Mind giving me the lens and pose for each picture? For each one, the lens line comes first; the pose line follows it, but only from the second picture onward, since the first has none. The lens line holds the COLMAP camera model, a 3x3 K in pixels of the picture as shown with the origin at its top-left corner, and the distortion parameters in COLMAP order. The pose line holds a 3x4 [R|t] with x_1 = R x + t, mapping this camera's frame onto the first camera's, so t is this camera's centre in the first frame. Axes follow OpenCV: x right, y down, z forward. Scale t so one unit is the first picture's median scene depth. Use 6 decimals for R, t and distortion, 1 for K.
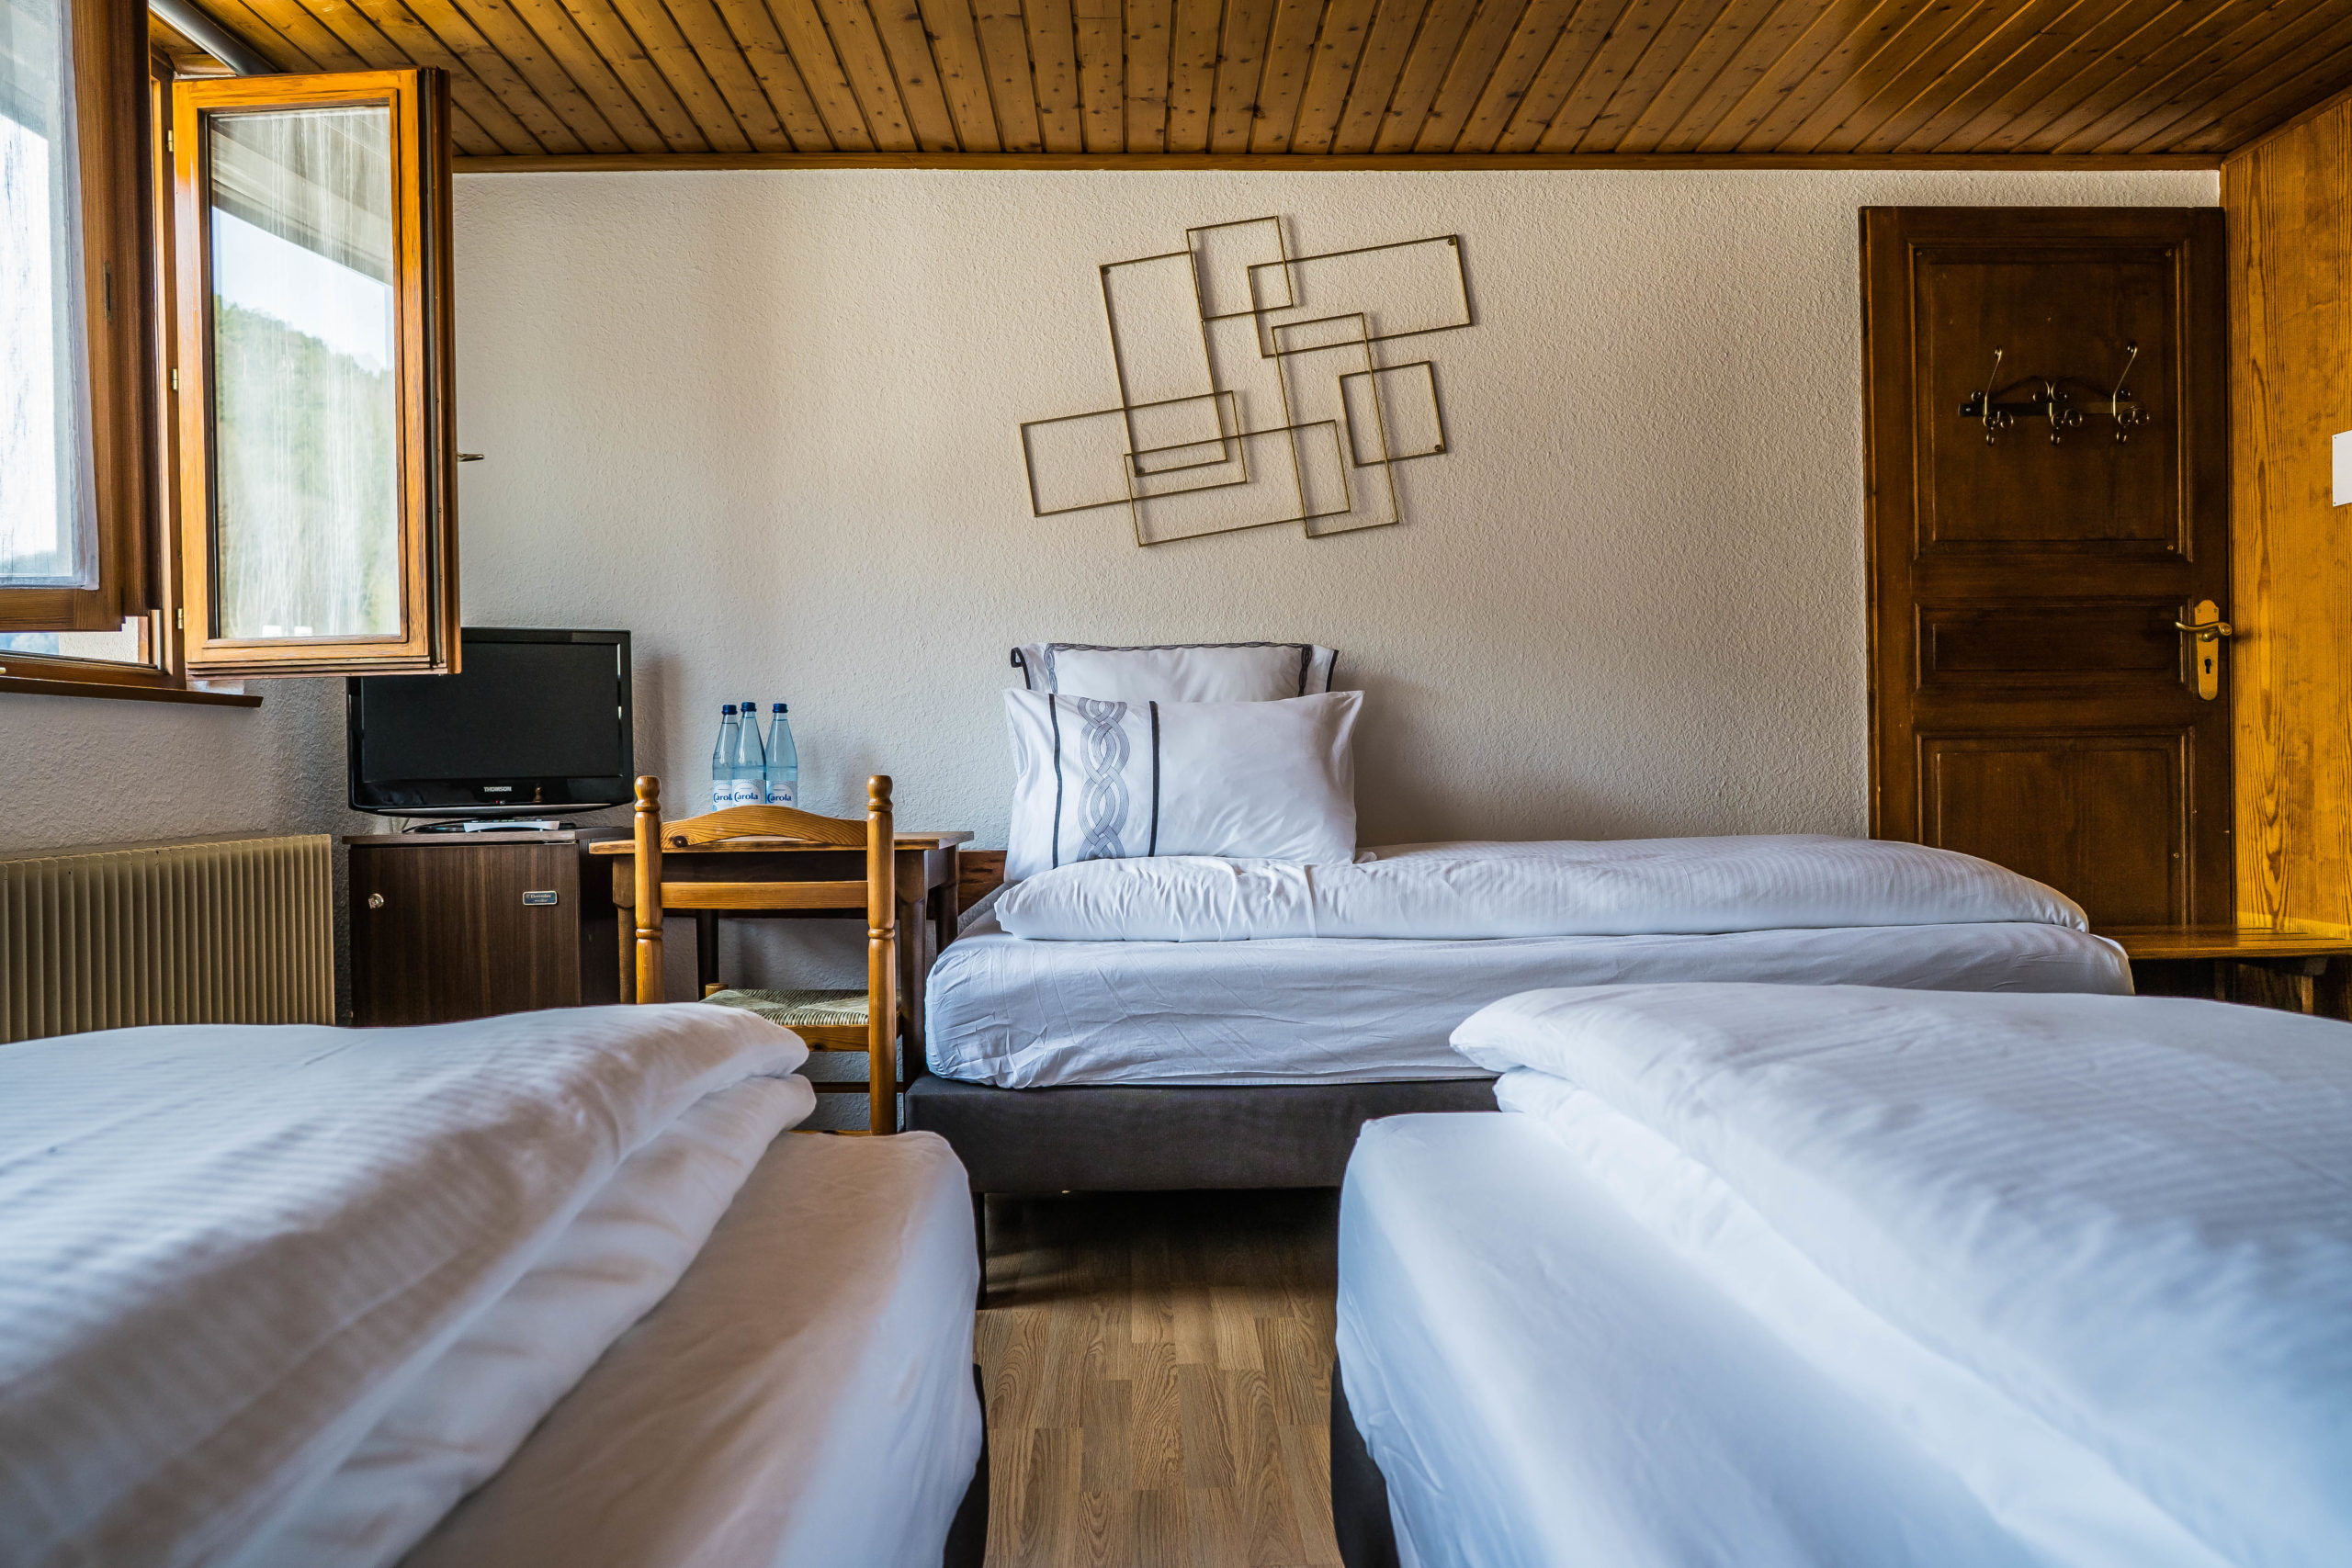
lens RADIAL K [[1550.2, 0, 1176.0], [0, 1550.2, 784.0], [0, 0, 1]] dist [-0.054989, 0.041810]
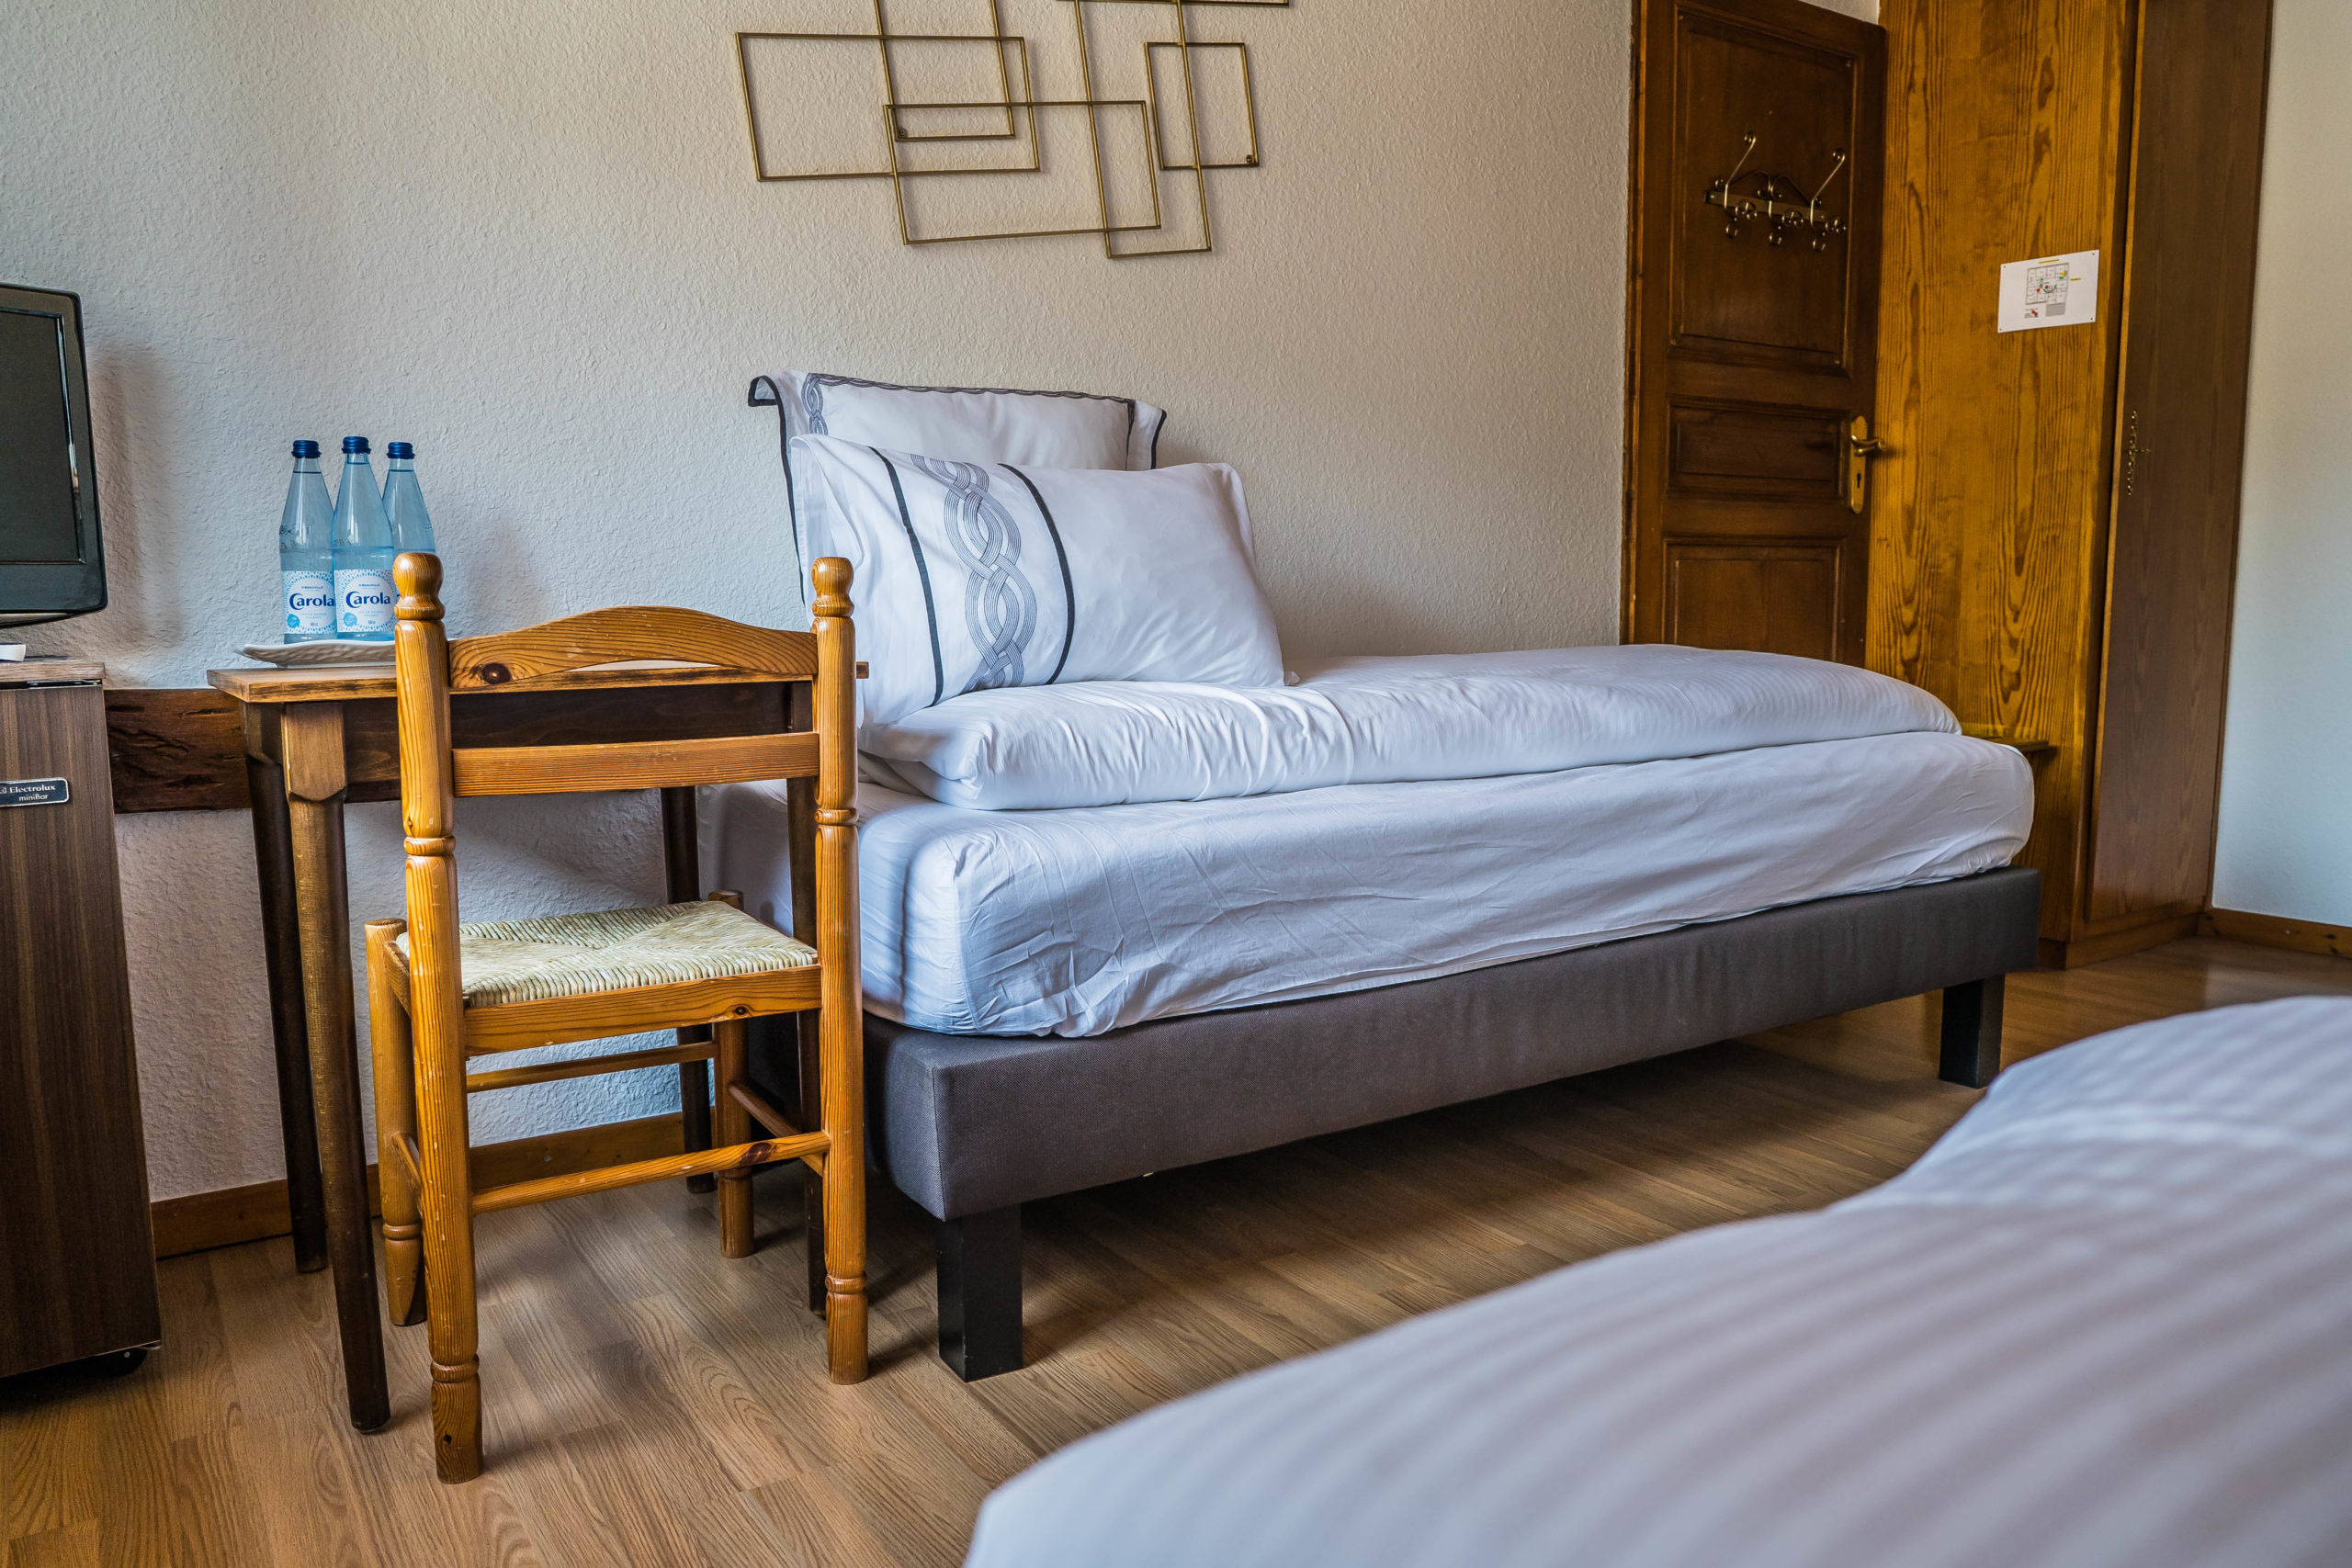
lens RADIAL K [[1632.8, 0, 1176.0], [0, 1632.8, 784.0], [0, 0, 1]] dist [-0.057597, 0.044138]
pose [[0.857542, -0.054106, 0.511561, -0.319245], [-0.002098, 0.994077, 0.108657, 0.010335], [-0.514410, -0.094251, 0.852349, 0.298654]]
